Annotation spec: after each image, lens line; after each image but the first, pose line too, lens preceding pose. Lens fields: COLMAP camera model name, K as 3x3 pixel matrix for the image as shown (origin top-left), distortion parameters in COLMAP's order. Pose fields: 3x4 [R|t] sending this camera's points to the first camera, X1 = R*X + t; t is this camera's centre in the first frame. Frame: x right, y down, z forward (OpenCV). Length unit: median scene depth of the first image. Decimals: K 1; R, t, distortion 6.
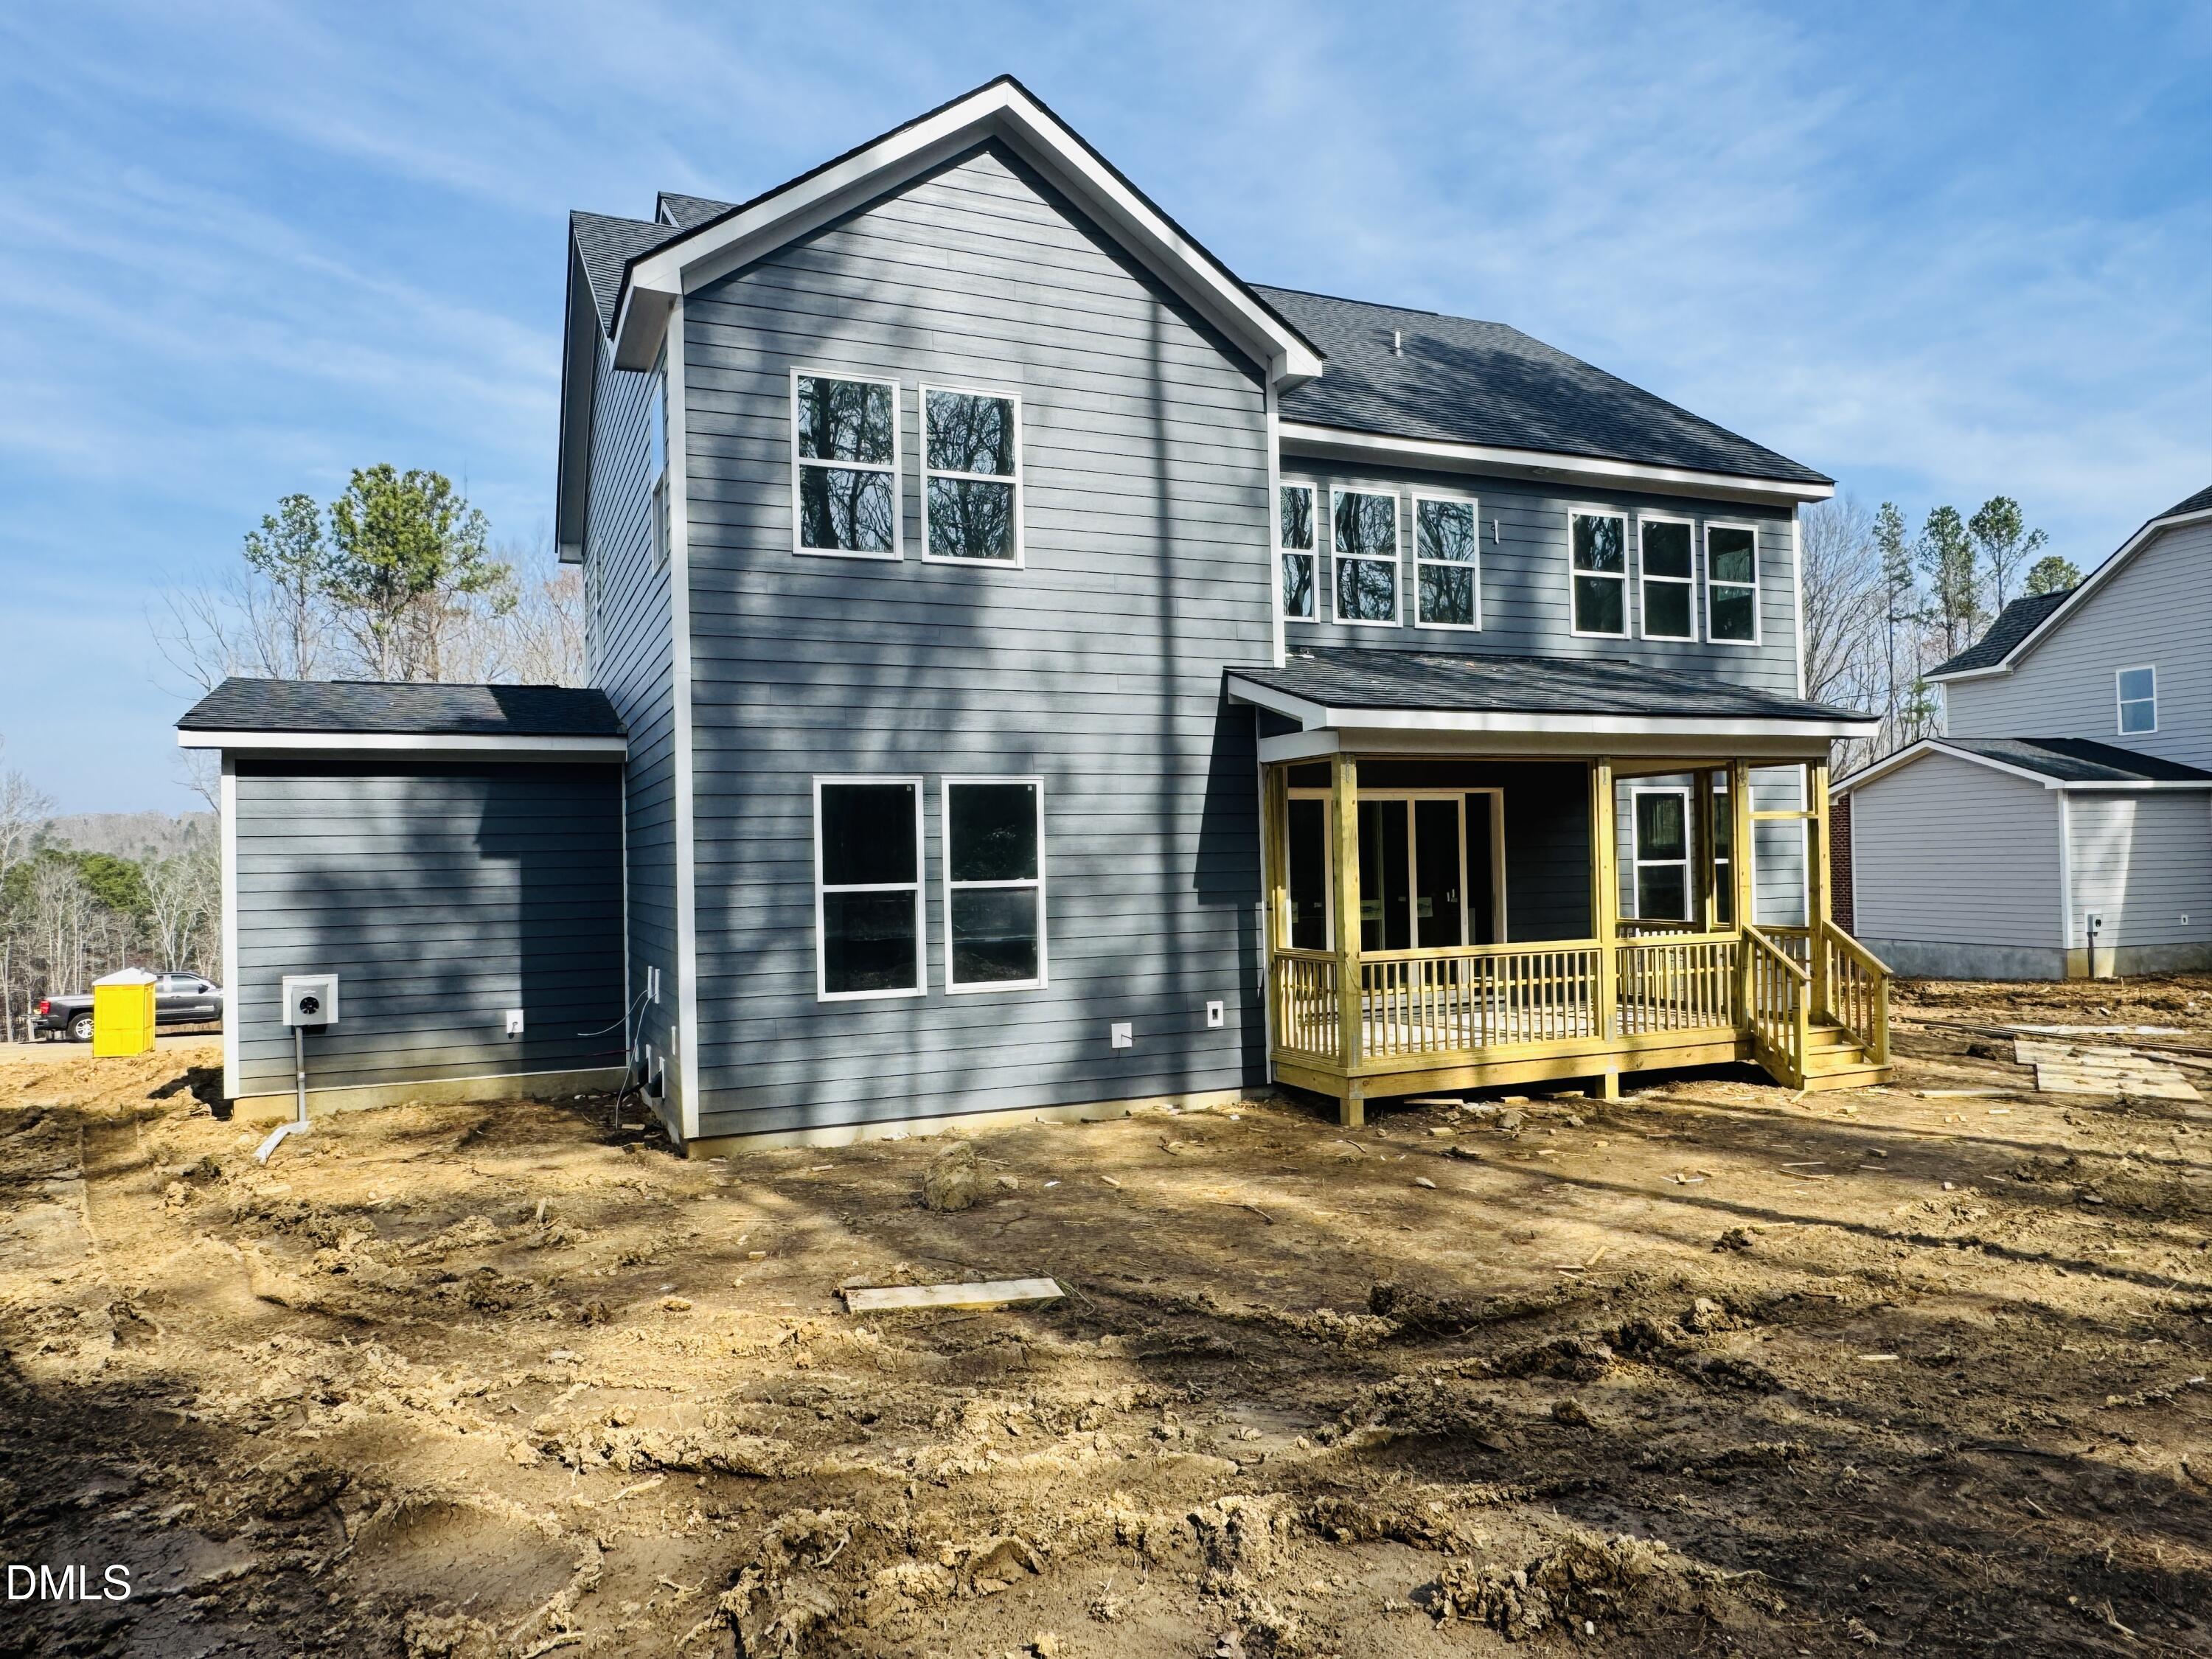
lens RADIAL K [[1456.9, 0, 1113.3], [0, 1456.9, 834.9], [0, 0, 1]] dist [-0.009467, -0.006386]
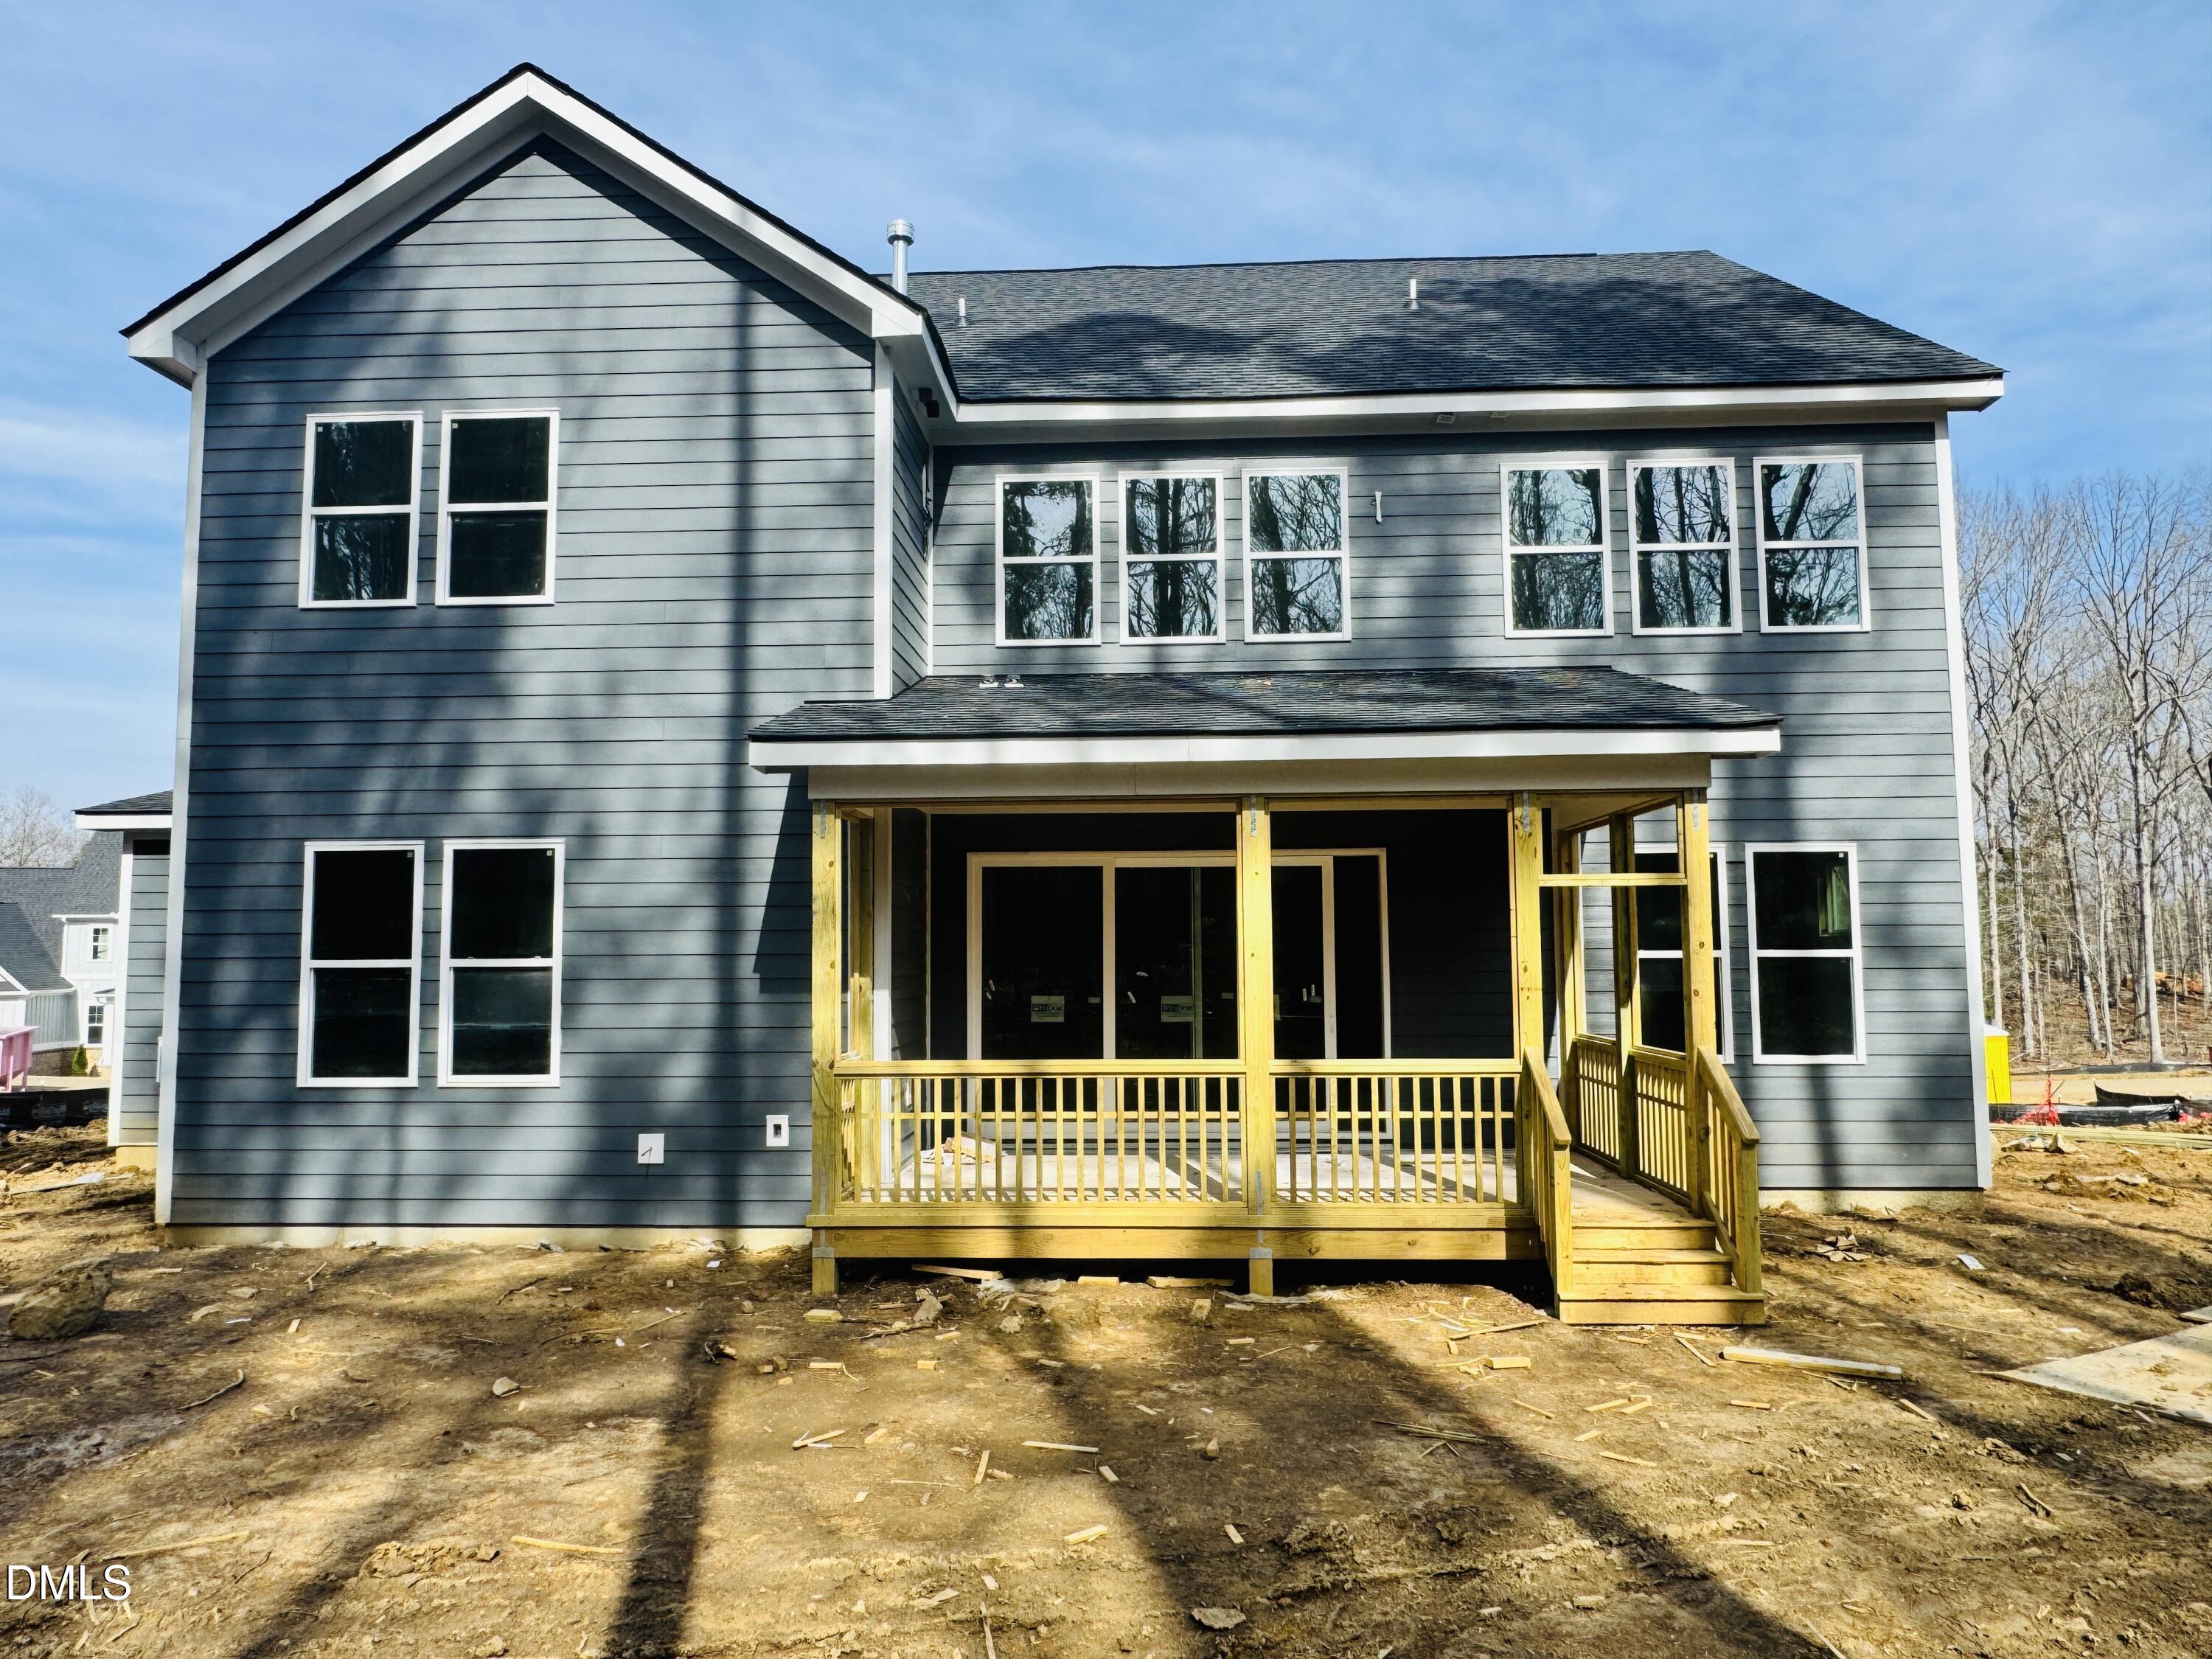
lens RADIAL K [[1456.9, 0, 1104.7], [0, 1456.9, 831.8], [0, 0, 1]] dist [-0.009467, -0.006386]
pose [[0.896420, -0.022298, -0.442645, 0.618247], [-0.004288, 0.998250, -0.058971, 0.005131], [0.443185, 0.054761, 0.894756, 0.366785]]
